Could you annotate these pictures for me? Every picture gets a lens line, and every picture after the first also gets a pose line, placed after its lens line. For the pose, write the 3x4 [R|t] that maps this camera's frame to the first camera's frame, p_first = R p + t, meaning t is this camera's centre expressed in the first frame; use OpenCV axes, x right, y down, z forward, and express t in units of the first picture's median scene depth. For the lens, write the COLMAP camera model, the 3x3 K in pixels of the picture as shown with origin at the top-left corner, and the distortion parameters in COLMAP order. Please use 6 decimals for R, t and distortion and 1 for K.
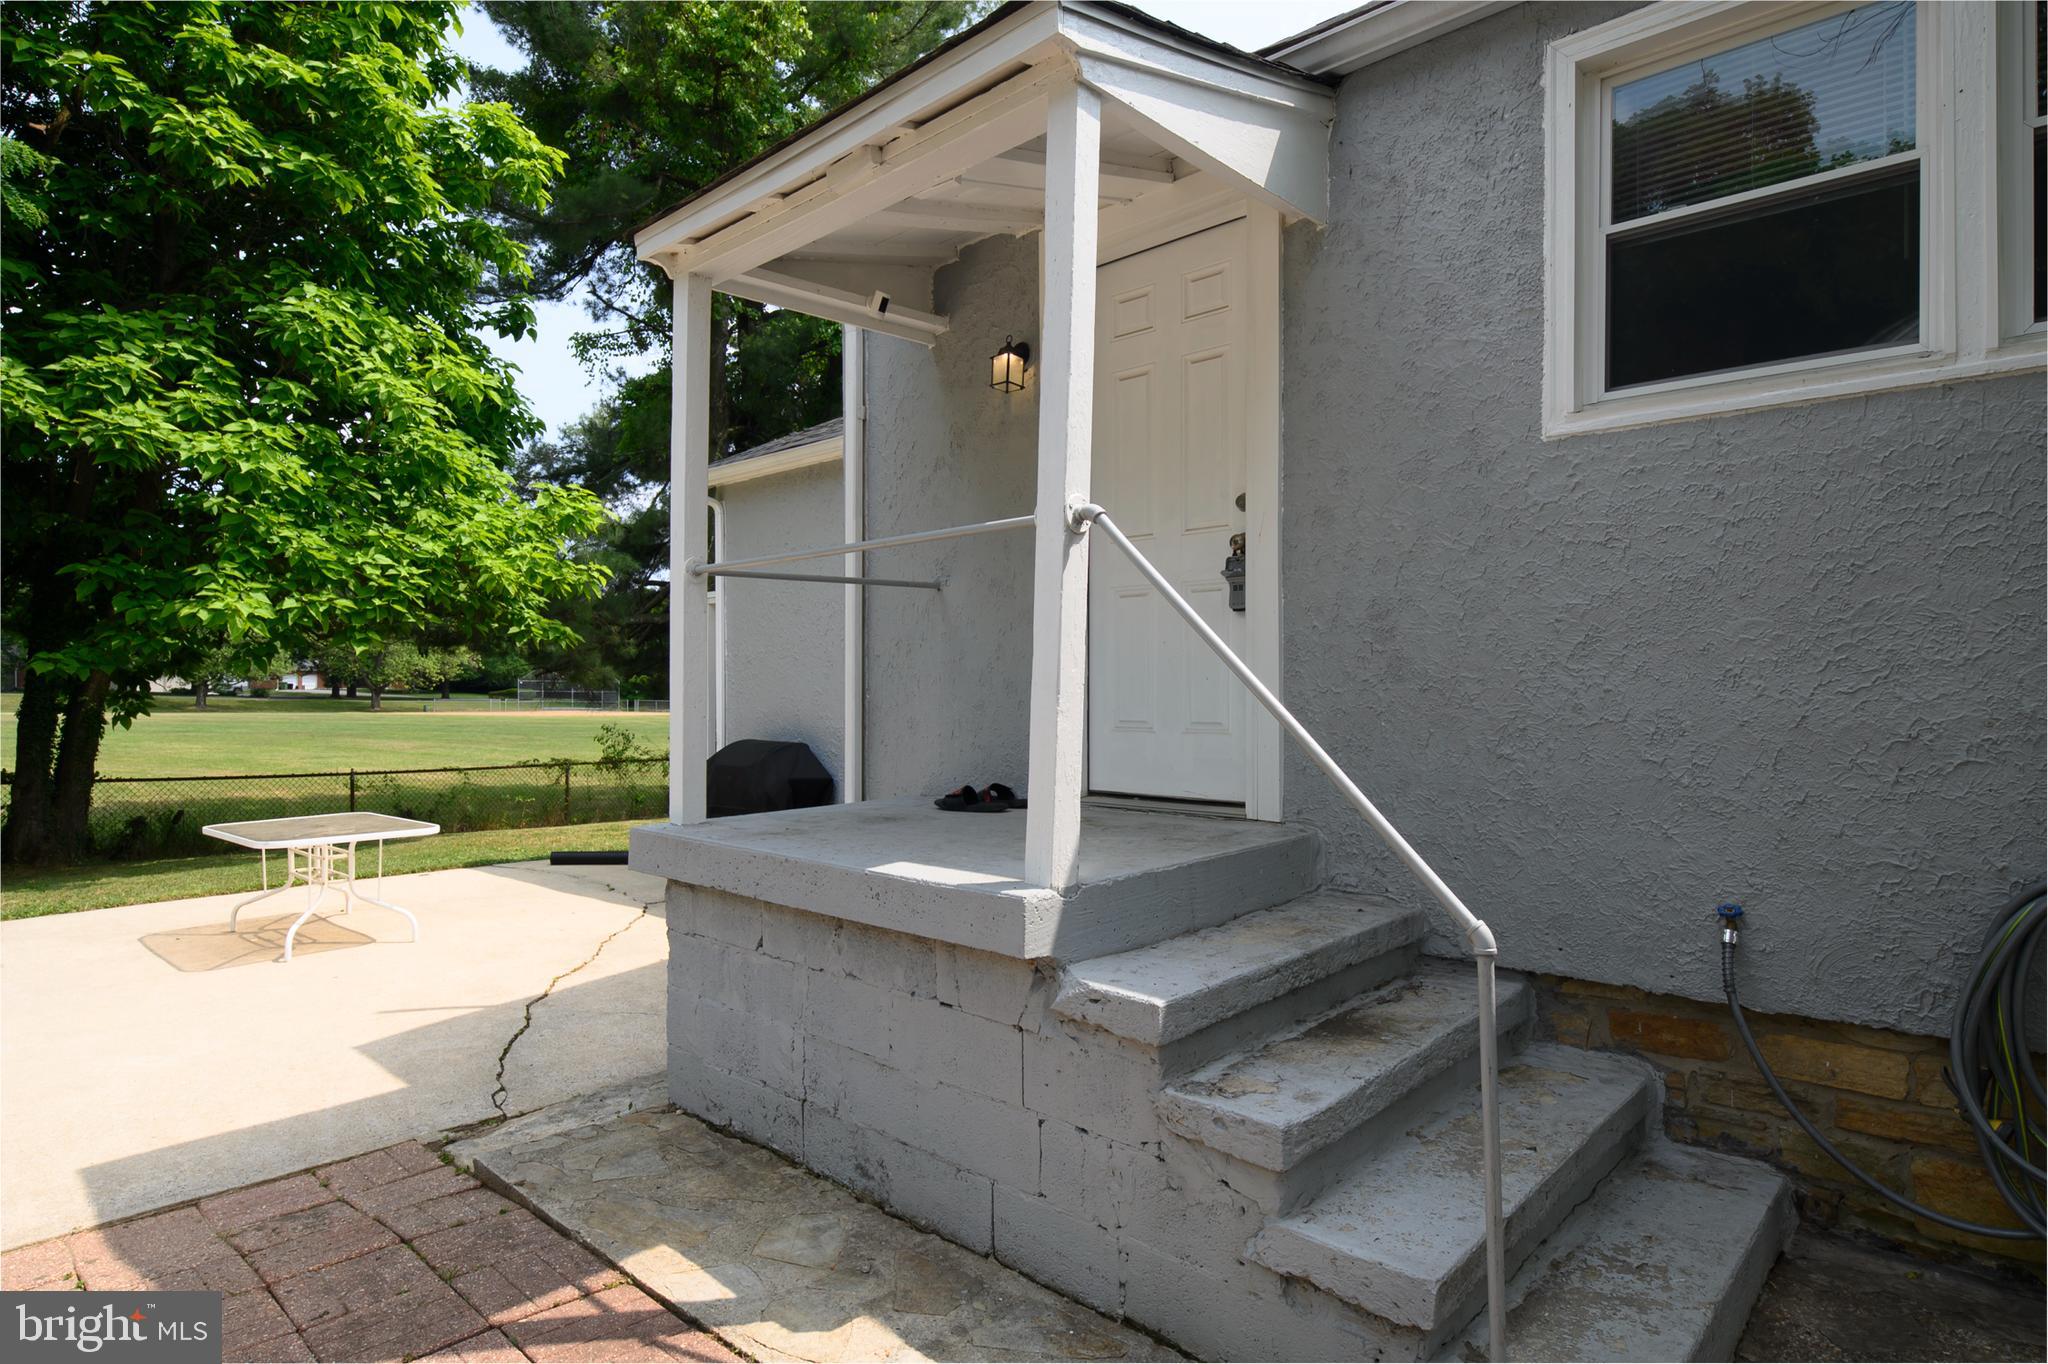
lens RADIAL K [[1141.8, 0, 1024.0], [0, 1141.8, 682.0], [0, 0, 1]] dist [-0.002865, 0.000056]
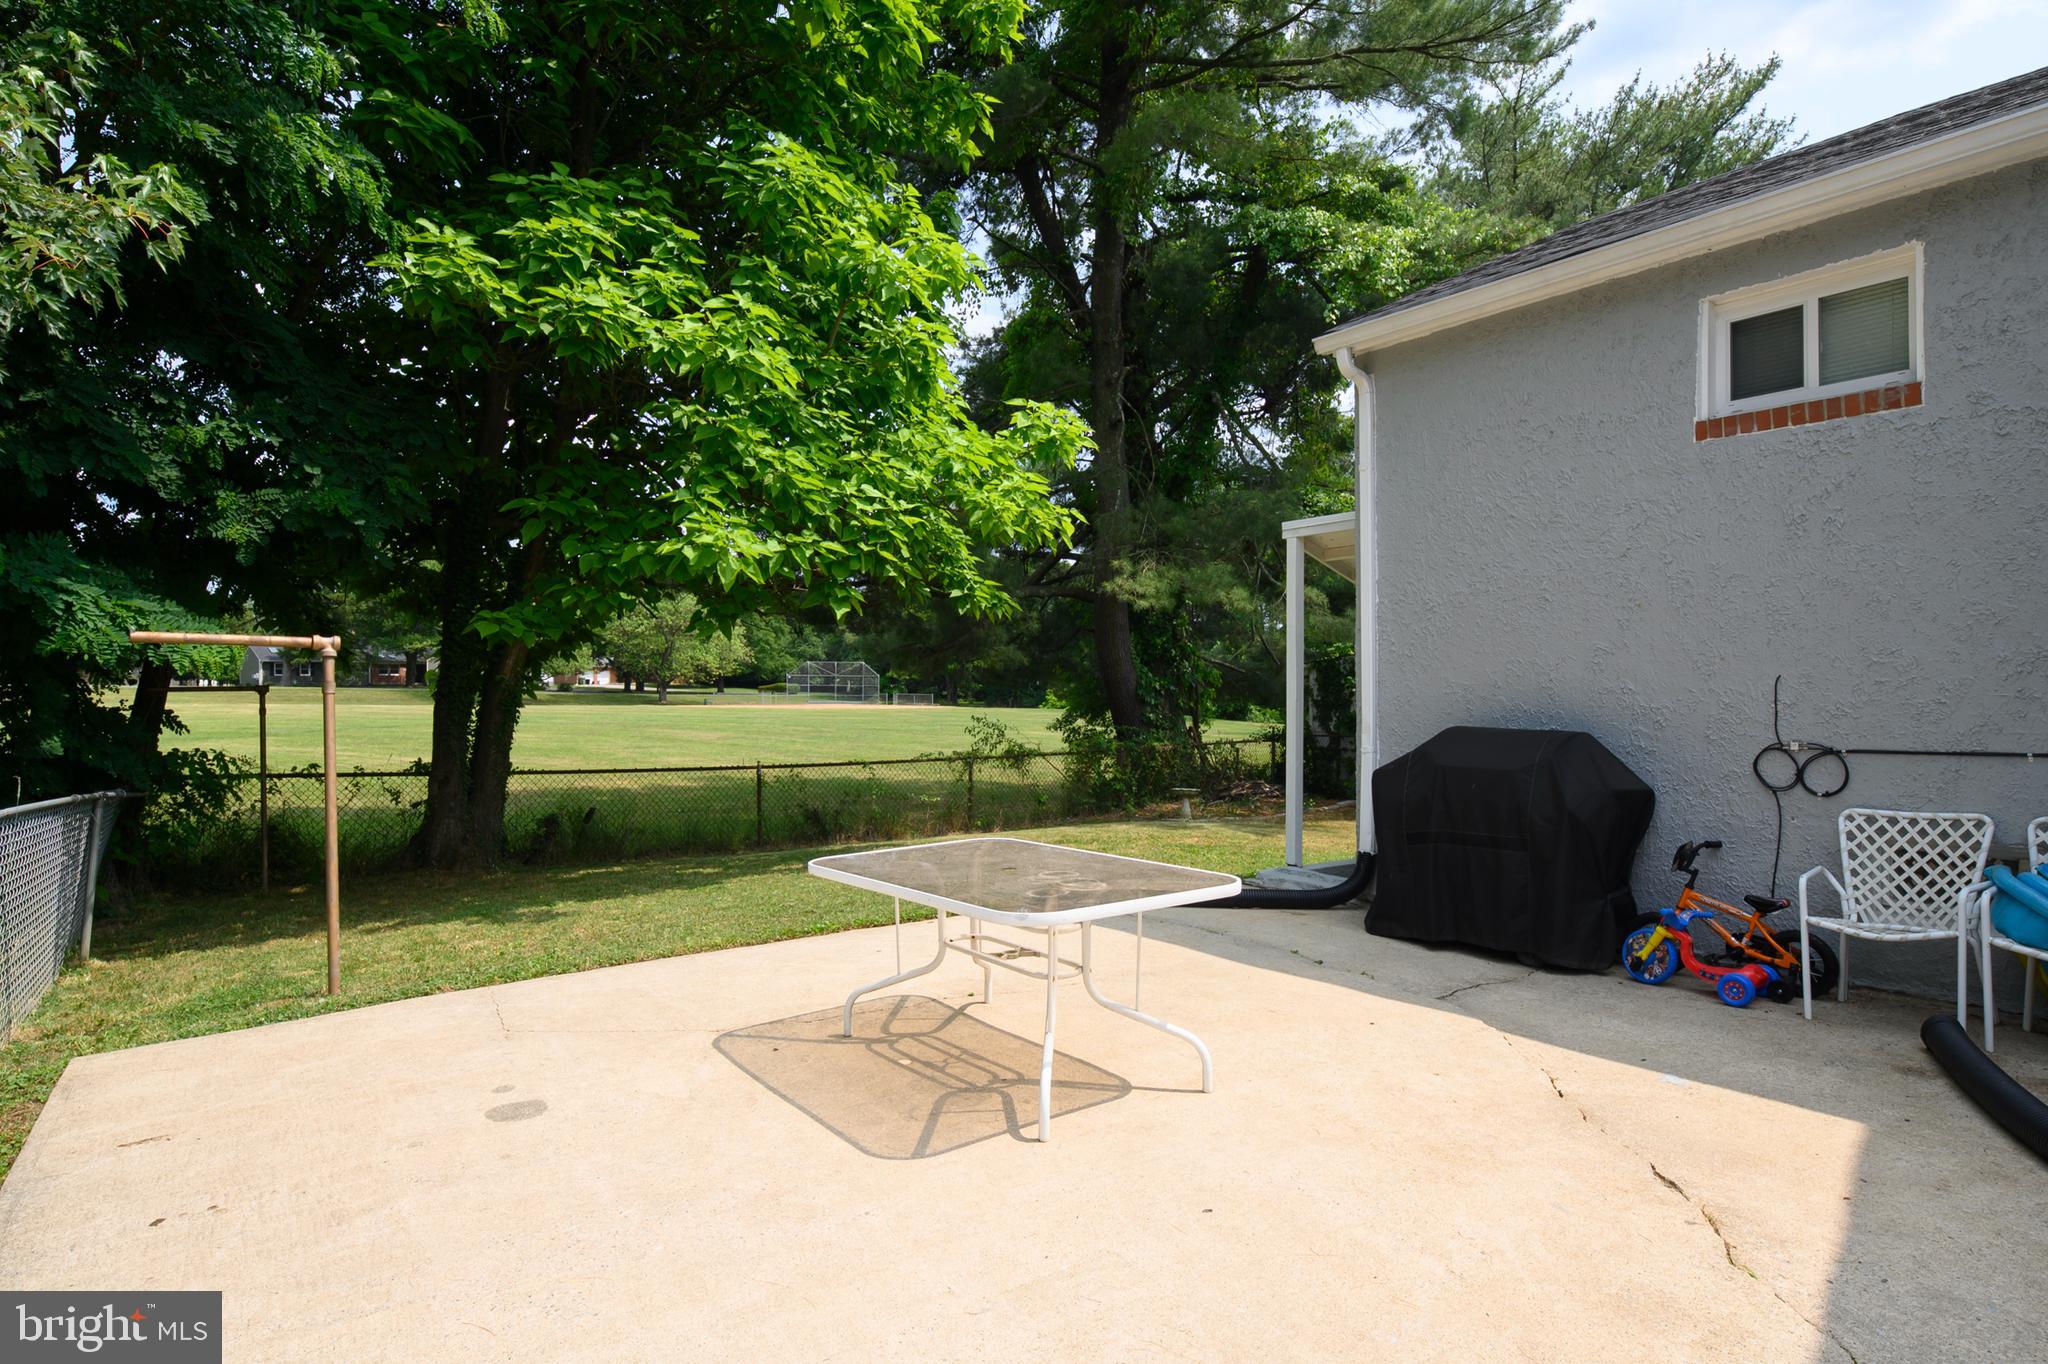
lens RADIAL K [[1104.0, 0, 1024.0], [0, 1104.0, 682.0], [0, 0, 1]] dist [0.001116, -0.000107]
pose [[0.983296, -0.002708, -0.181993, -0.339490], [0.003312, 0.999990, 0.003015, 0.020291], [0.181983, -0.003567, 0.983295, 0.302299]]
